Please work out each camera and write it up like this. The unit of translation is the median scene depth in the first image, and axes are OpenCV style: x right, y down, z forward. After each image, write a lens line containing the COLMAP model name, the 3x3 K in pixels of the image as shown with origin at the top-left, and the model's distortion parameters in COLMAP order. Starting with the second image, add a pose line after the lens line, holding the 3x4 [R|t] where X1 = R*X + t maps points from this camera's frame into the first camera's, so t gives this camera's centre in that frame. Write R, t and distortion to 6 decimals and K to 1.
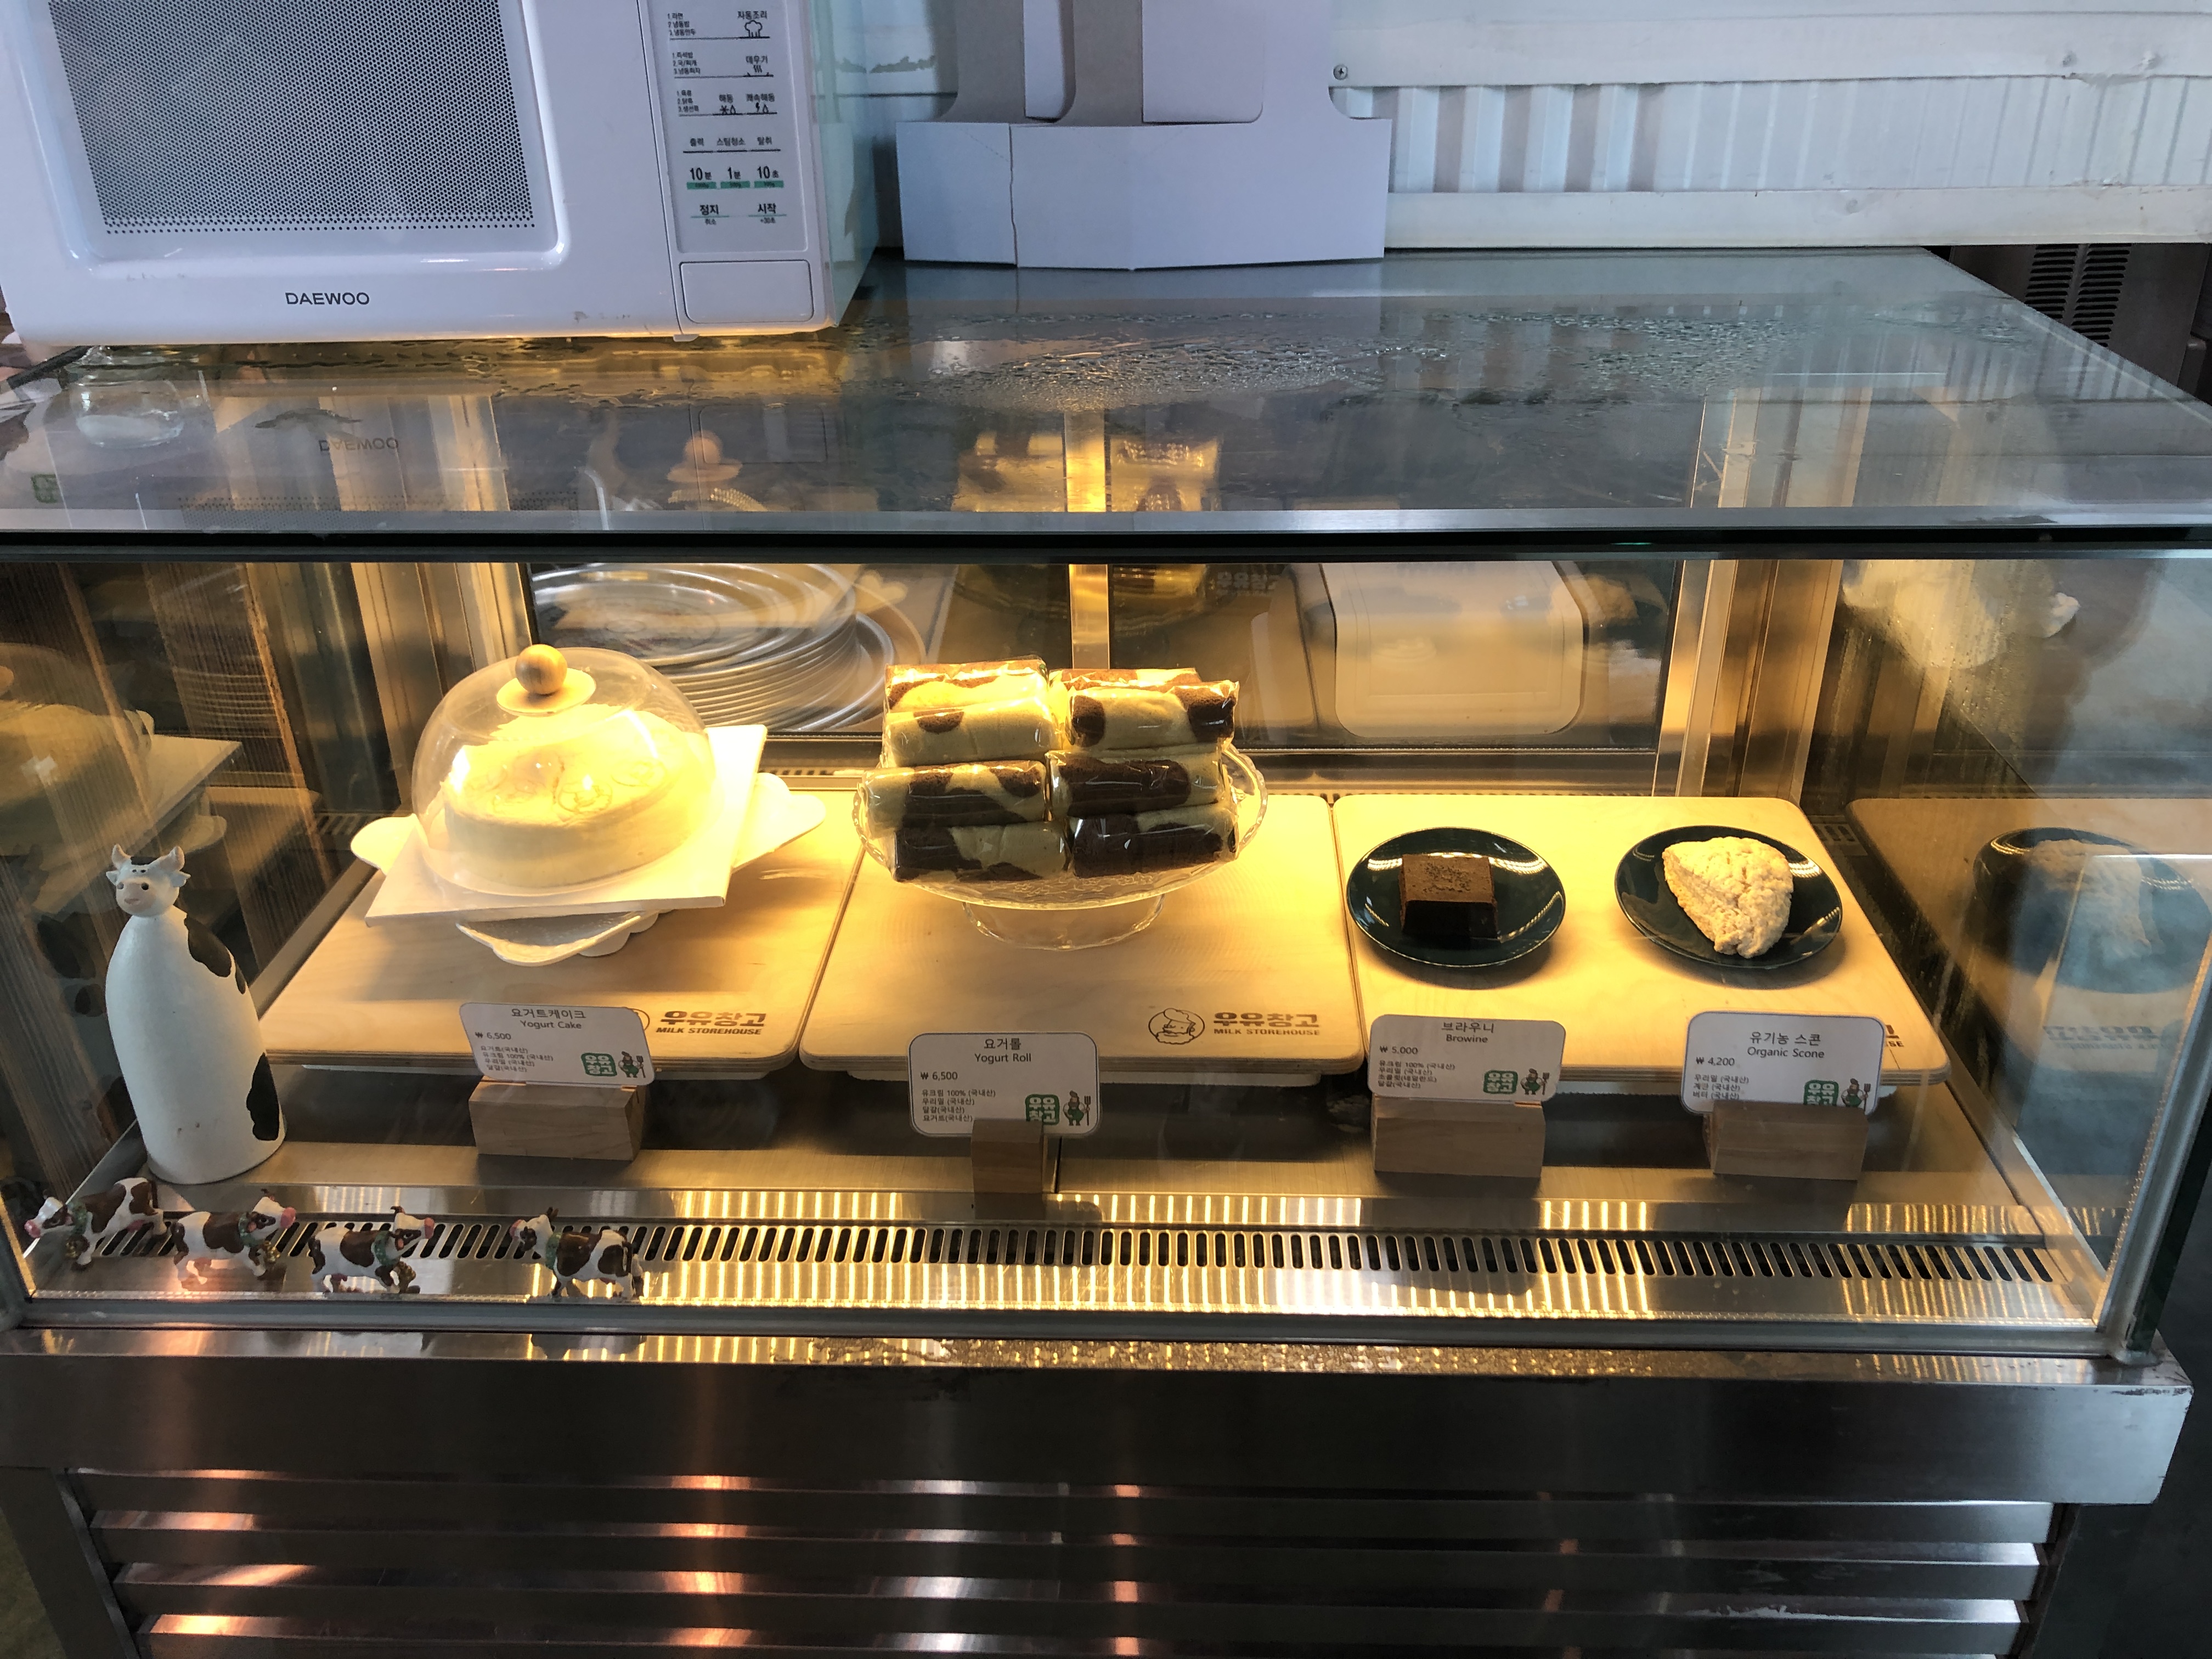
lens RADIAL K [[1809.8, 0, 1087.4], [0, 1809.8, 790.9], [0, 0, 1]] dist [0.071086, -0.151537]
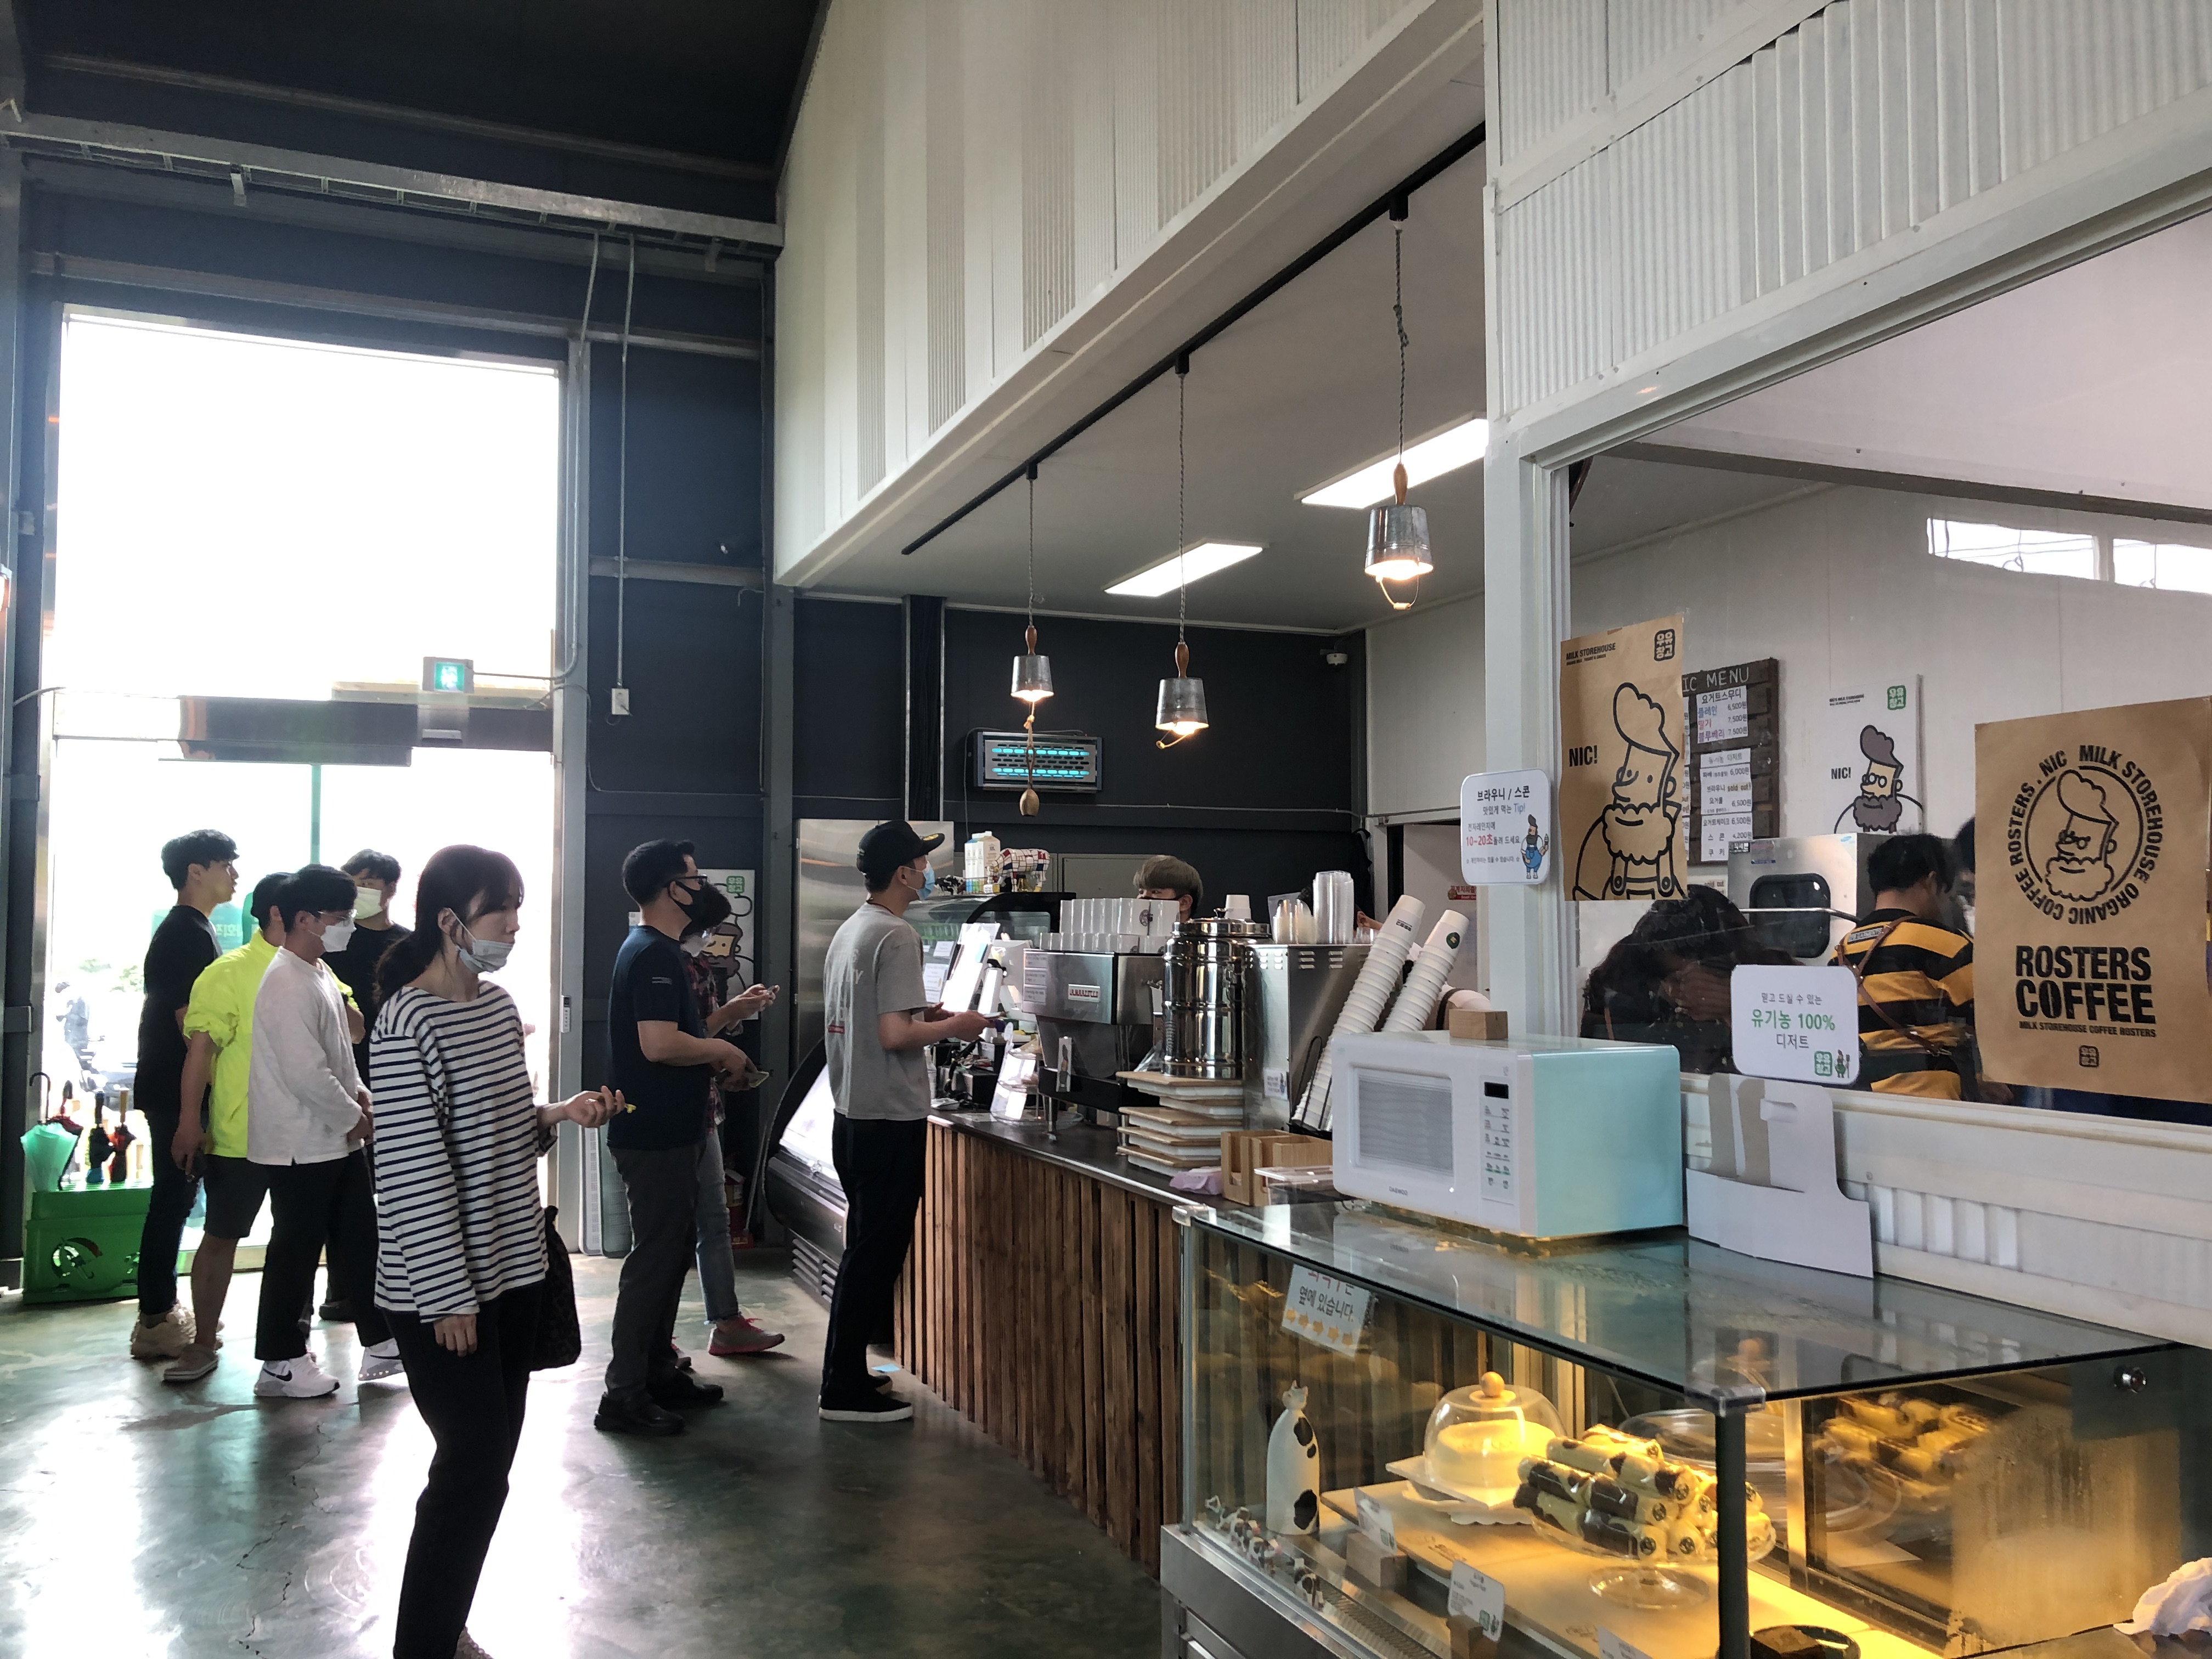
lens RADIAL K [[1809.8, 0, 1087.4], [0, 1809.8, 790.9], [0, 0, 1]] dist [0.071086, -0.151537]
pose [[0.408278, -0.051868, -0.911383, 1.698143], [-0.420459, 0.875491, -0.238180, 0.036056], [0.810262, 0.480443, 0.335635, -0.488978]]
